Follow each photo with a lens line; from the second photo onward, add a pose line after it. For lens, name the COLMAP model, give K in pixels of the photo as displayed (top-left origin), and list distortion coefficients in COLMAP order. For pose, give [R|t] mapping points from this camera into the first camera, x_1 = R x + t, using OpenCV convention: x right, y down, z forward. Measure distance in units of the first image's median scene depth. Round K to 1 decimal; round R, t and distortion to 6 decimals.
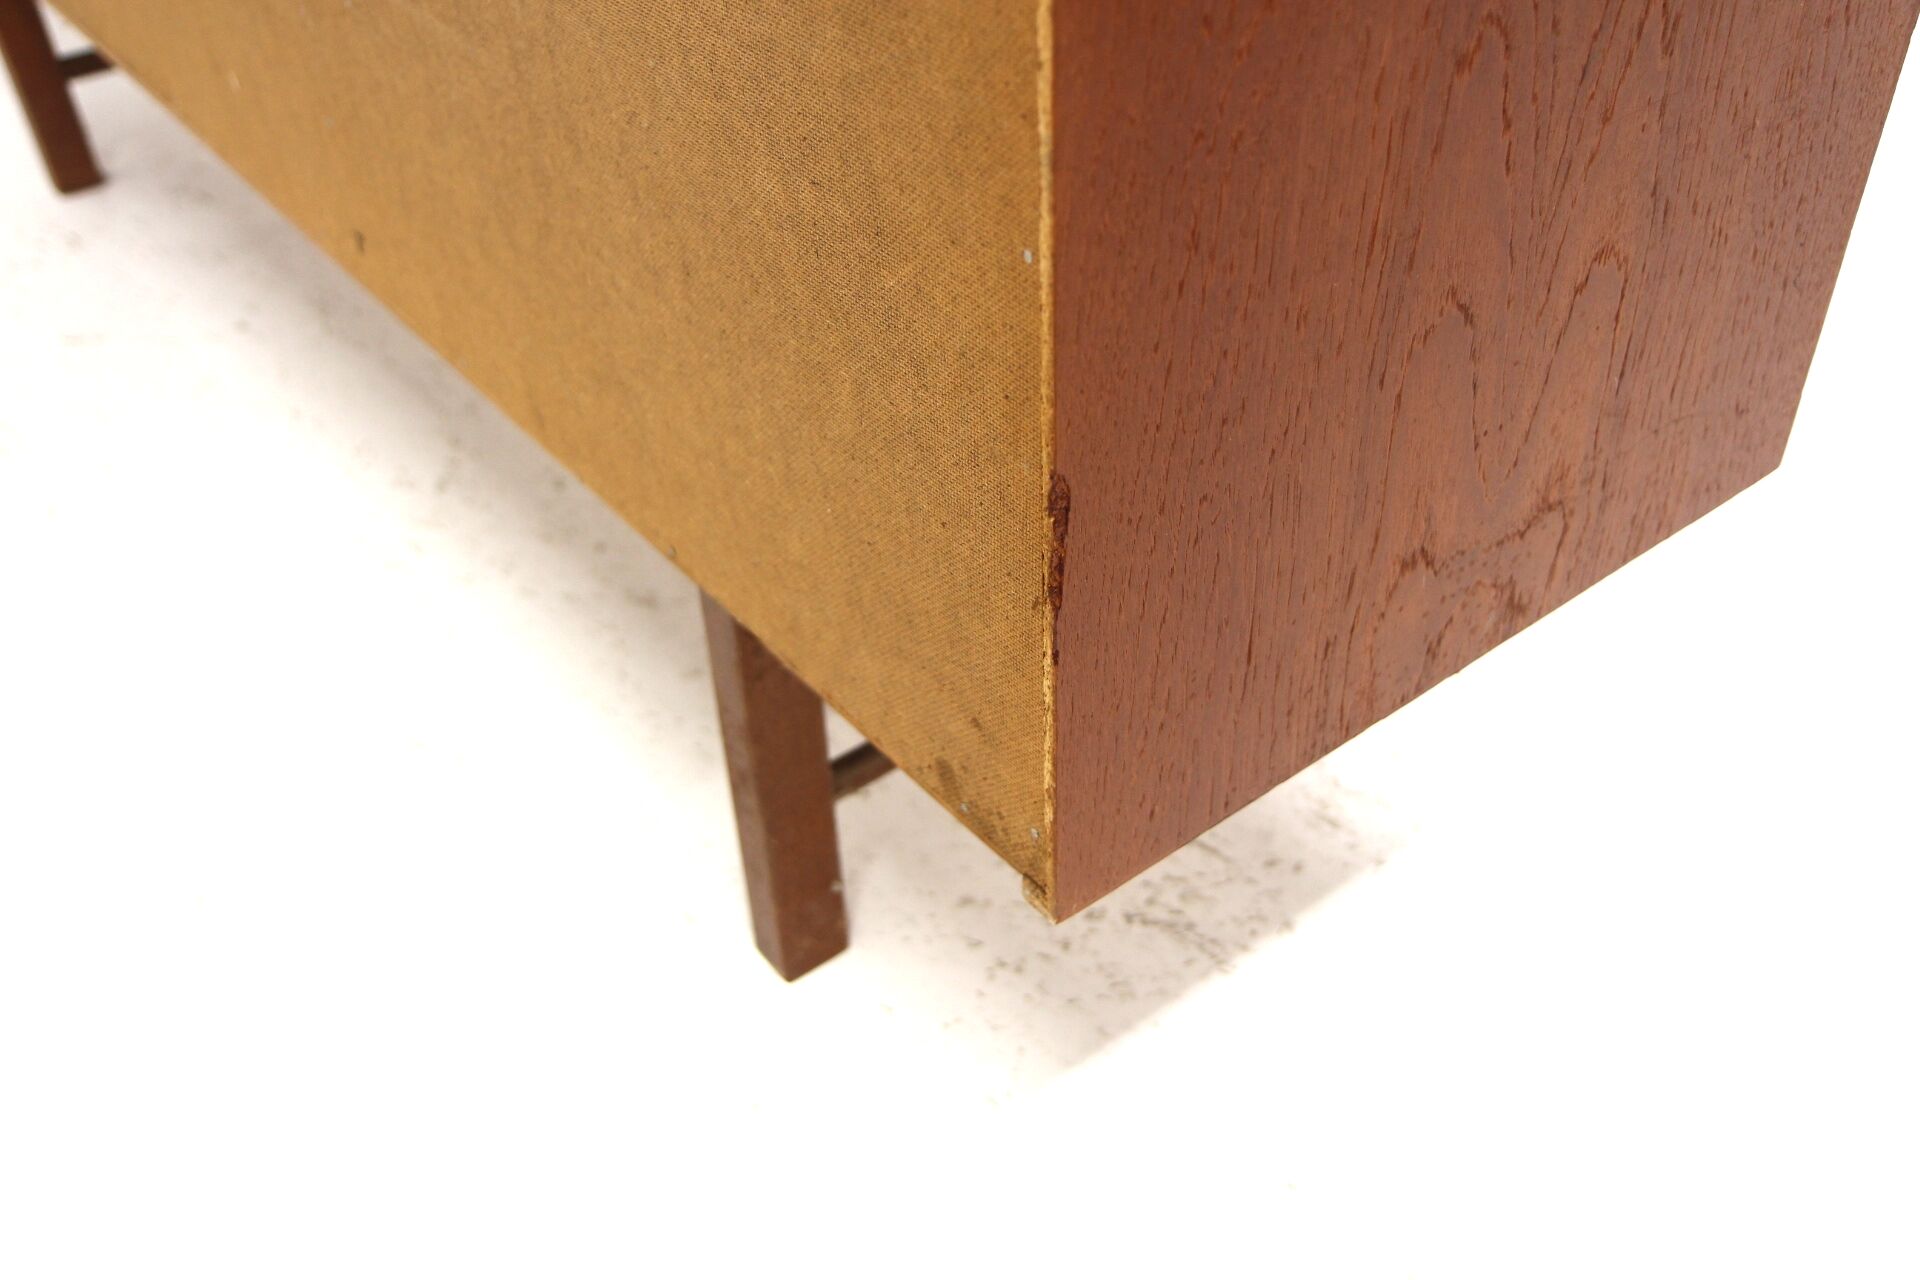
lens RADIAL K [[1917.6, 0, 961.6], [0, 1917.6, 638.6], [0, 0, 1]] dist [-0.003287, 0.000000]
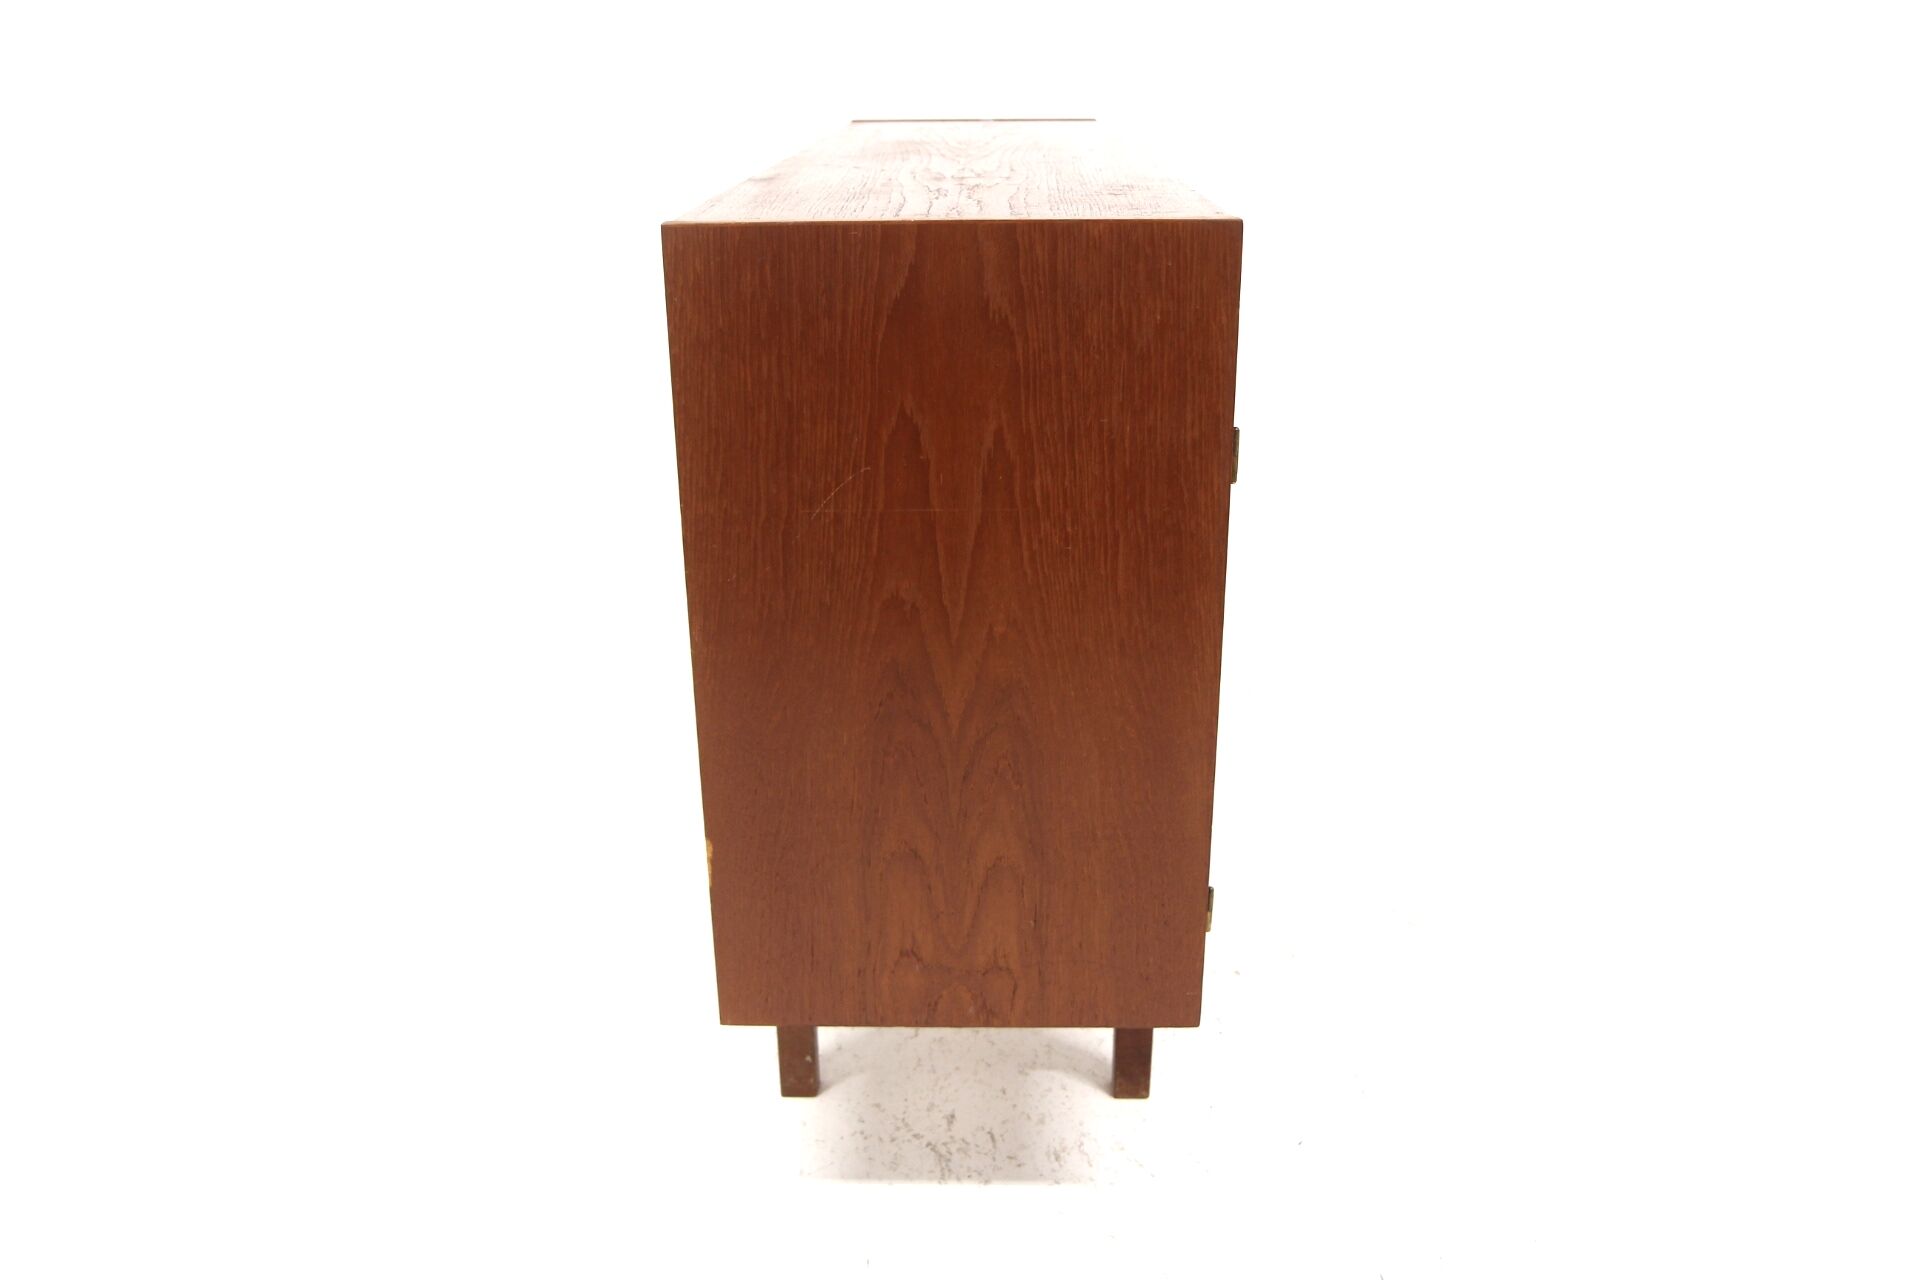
lens RADIAL K [[1498.2, 0, 960.8], [0, 1498.2, 642.1], [0, 0, 1]] dist [-0.003836, -0.000321]
pose [[0.781514, 0.248433, -0.572291, 0.897111], [-0.414406, 0.892414, -0.178509, -0.057964], [0.466373, 0.376668, 0.800386, -0.441994]]
